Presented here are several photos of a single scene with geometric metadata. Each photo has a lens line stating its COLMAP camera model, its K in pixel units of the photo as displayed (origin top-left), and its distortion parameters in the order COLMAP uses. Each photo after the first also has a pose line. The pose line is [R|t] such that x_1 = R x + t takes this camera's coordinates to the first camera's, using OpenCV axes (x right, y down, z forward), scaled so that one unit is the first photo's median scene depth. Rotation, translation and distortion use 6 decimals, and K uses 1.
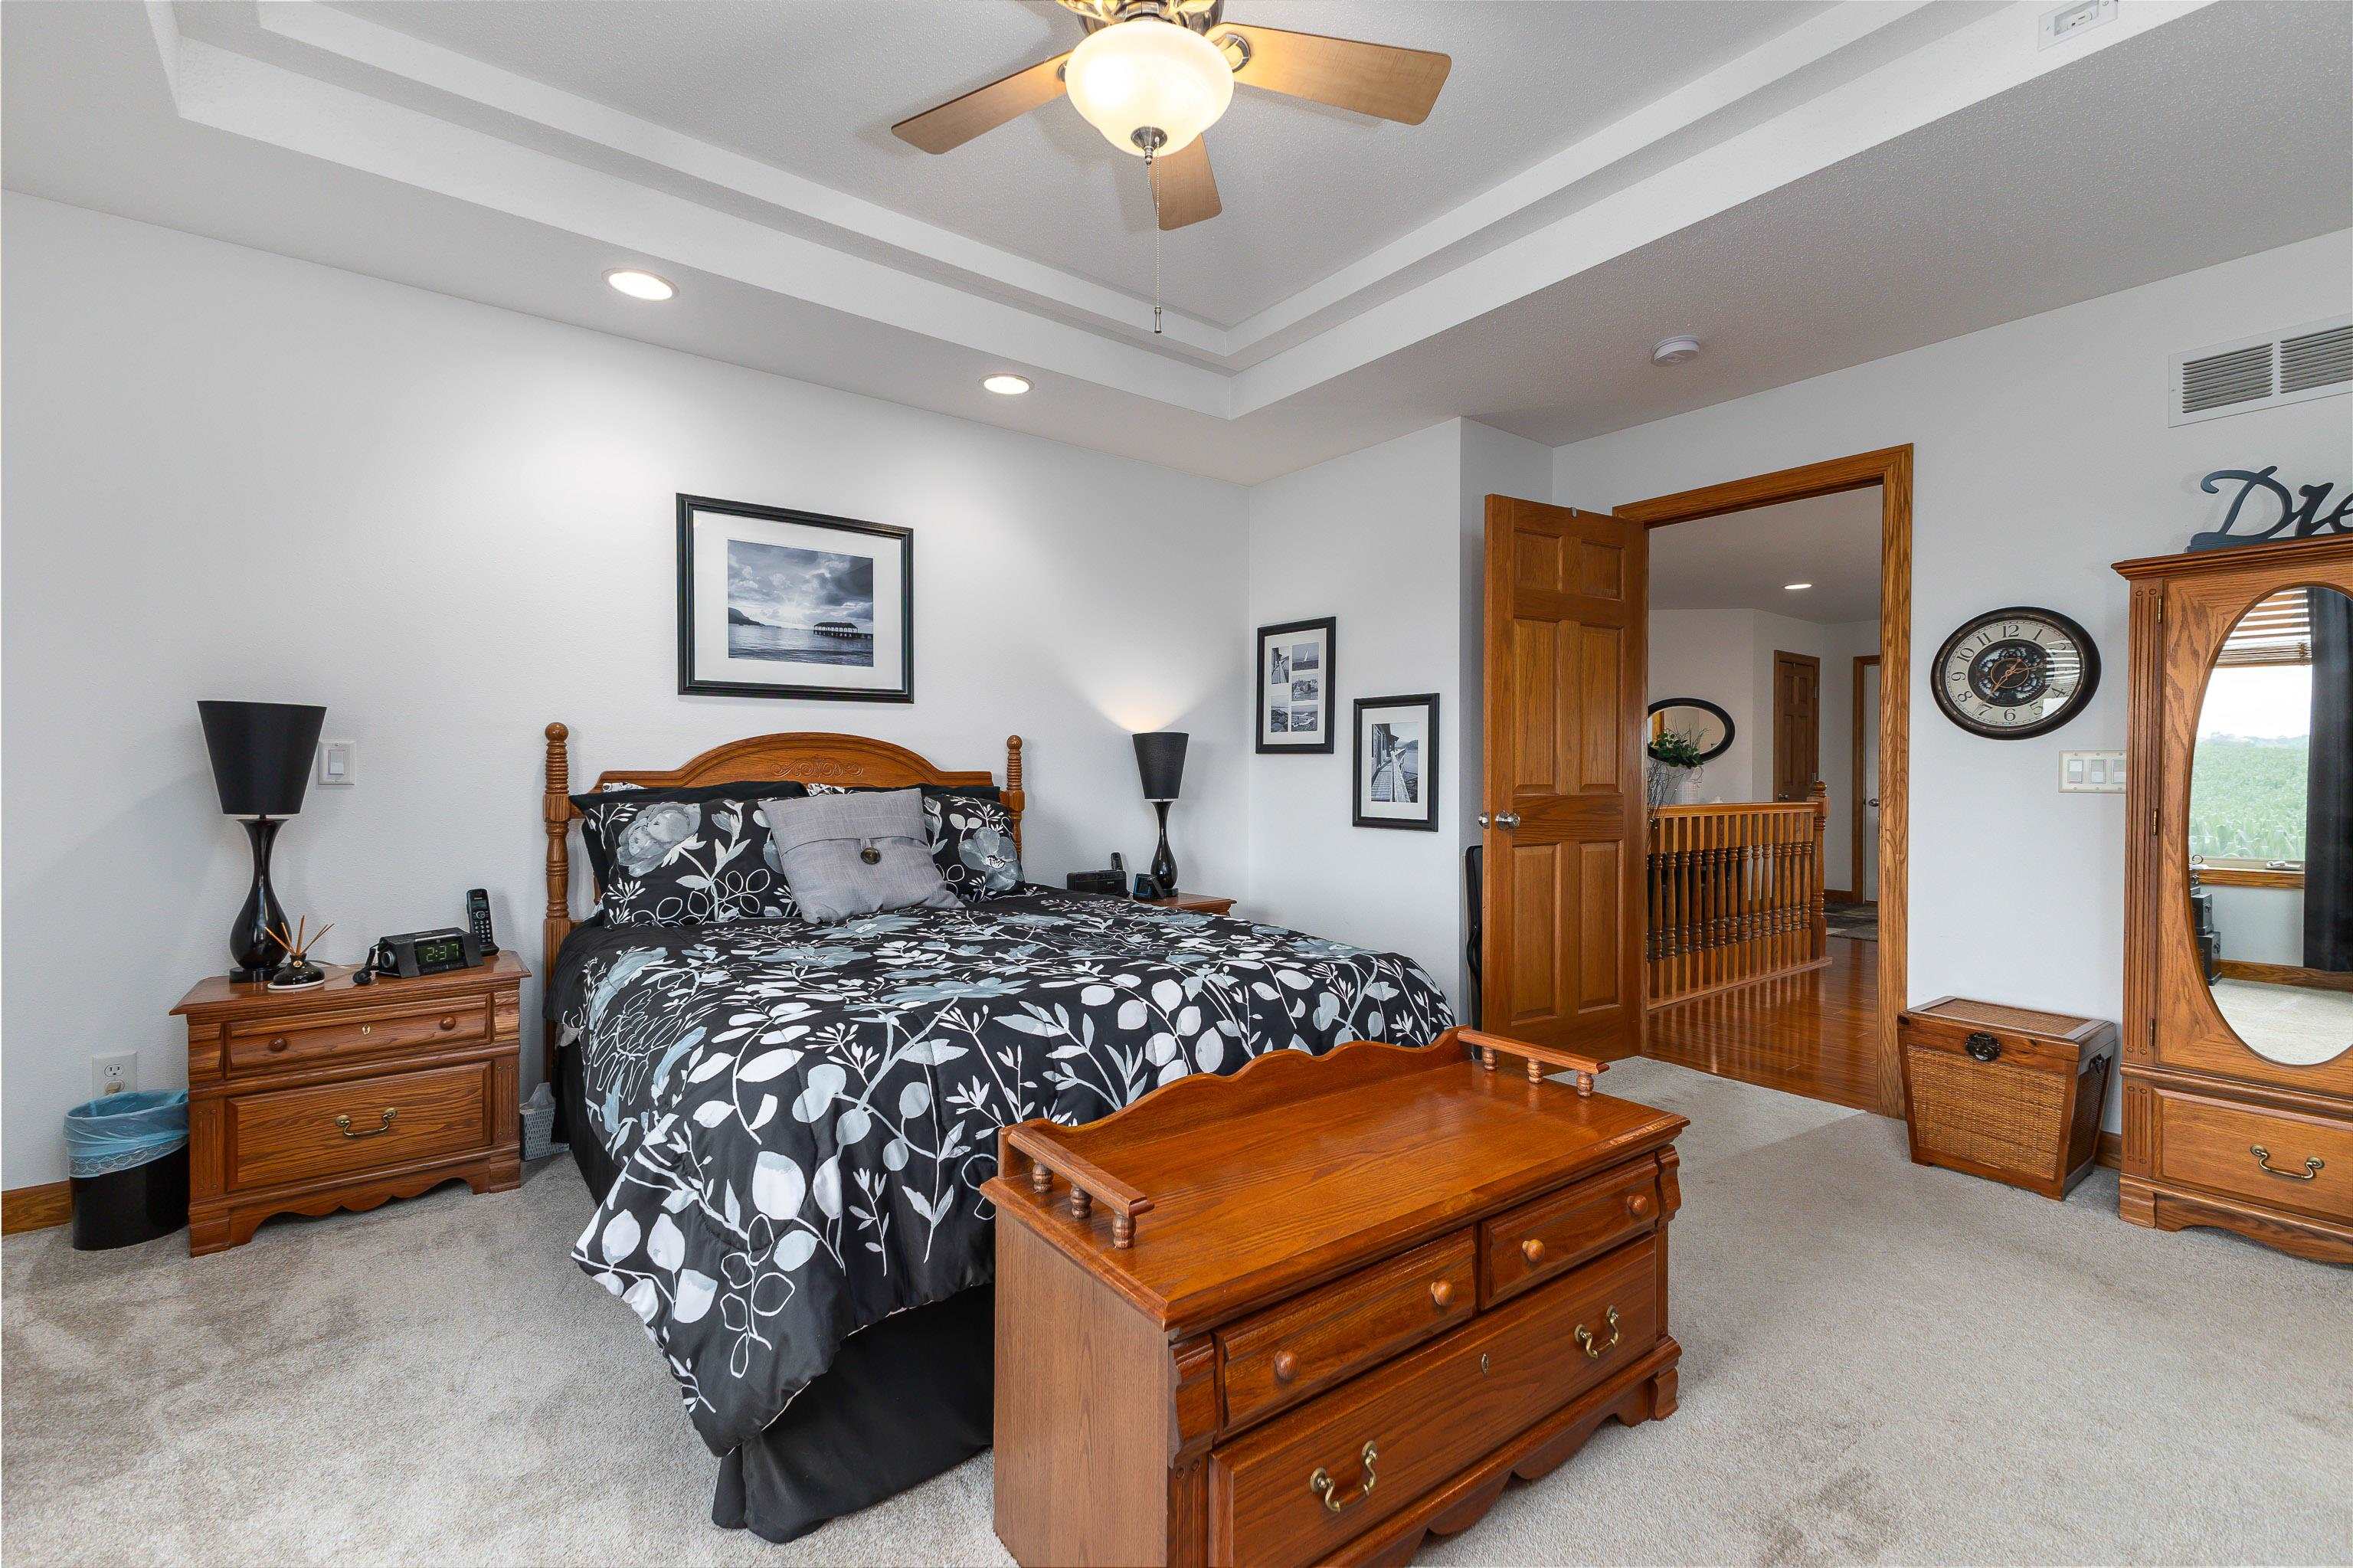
lens RADIAL K [[1011.9, 0, 1174.6], [0, 1011.9, 779.6], [0, 0, 1]] dist [0.005854, -0.002118]
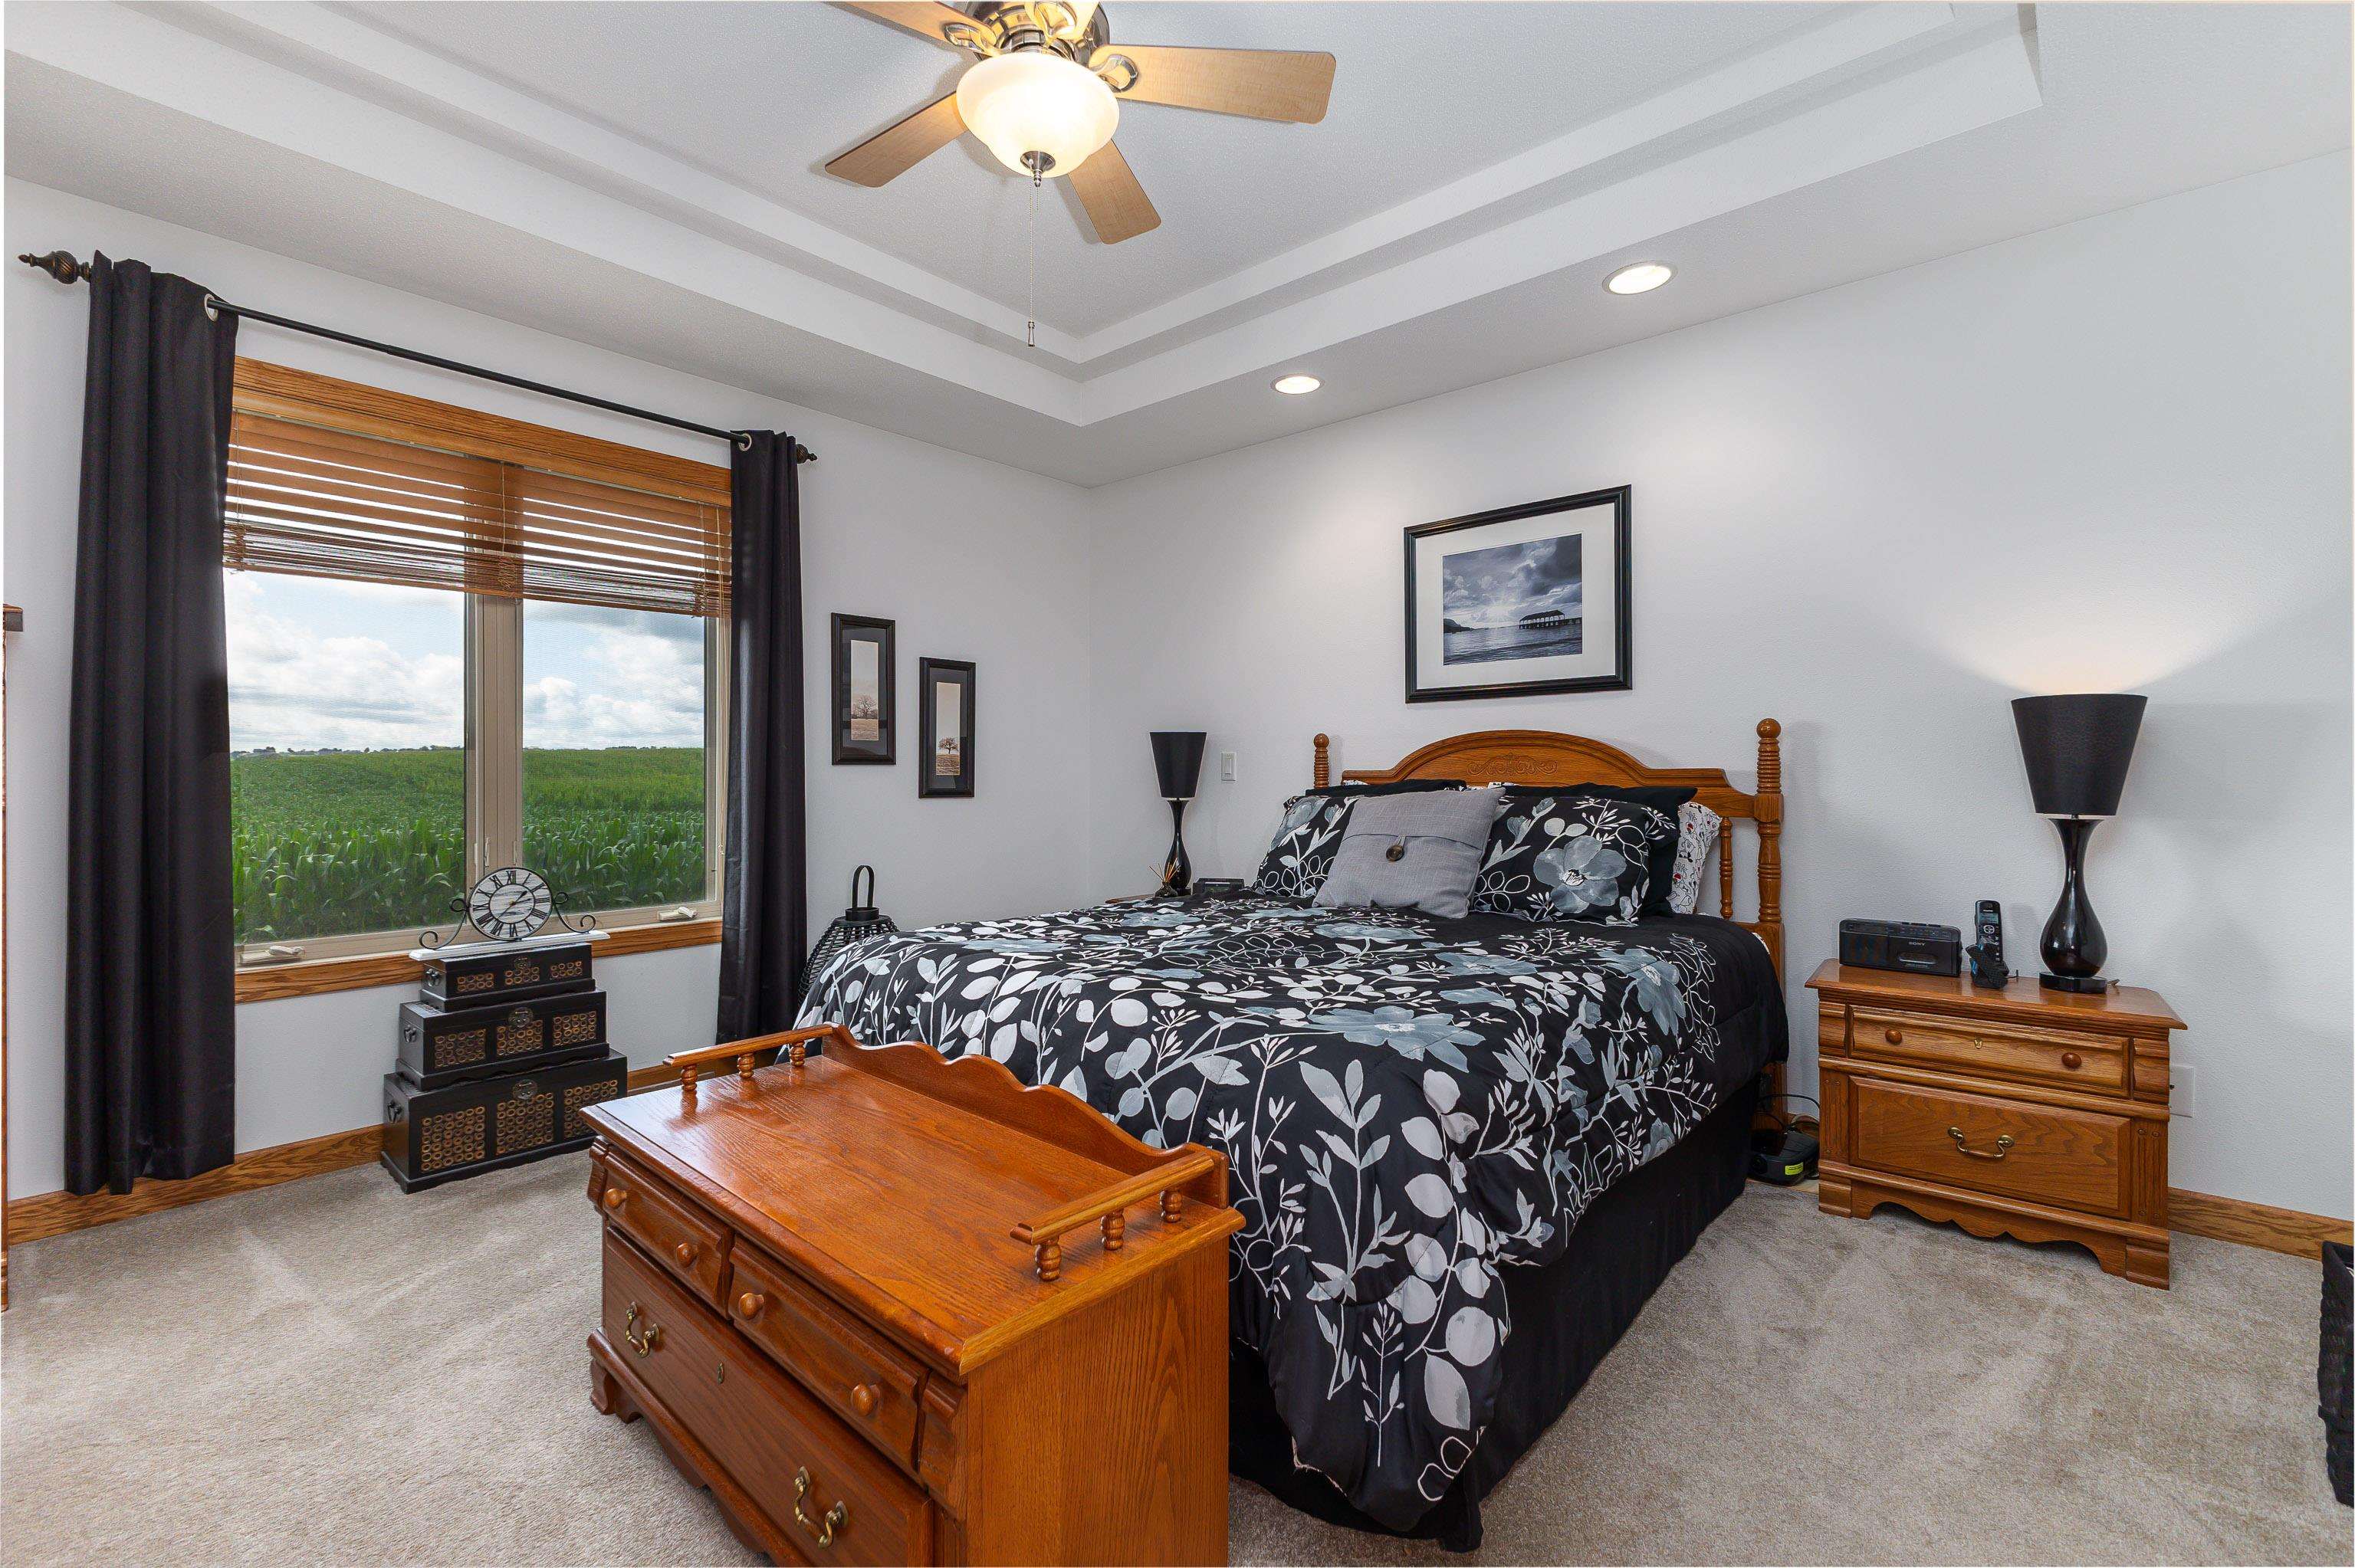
lens RADIAL K [[1012.5, 0, 1178.3], [0, 1012.5, 775.2], [0, 0, 1]] dist [0.005854, -0.002118]
pose [[0.190648, 0.000155, -0.981658, 0.554775], [-0.002770, 0.999996, -0.000380, -0.001543], [0.981655, 0.002791, 0.190648, 0.505146]]
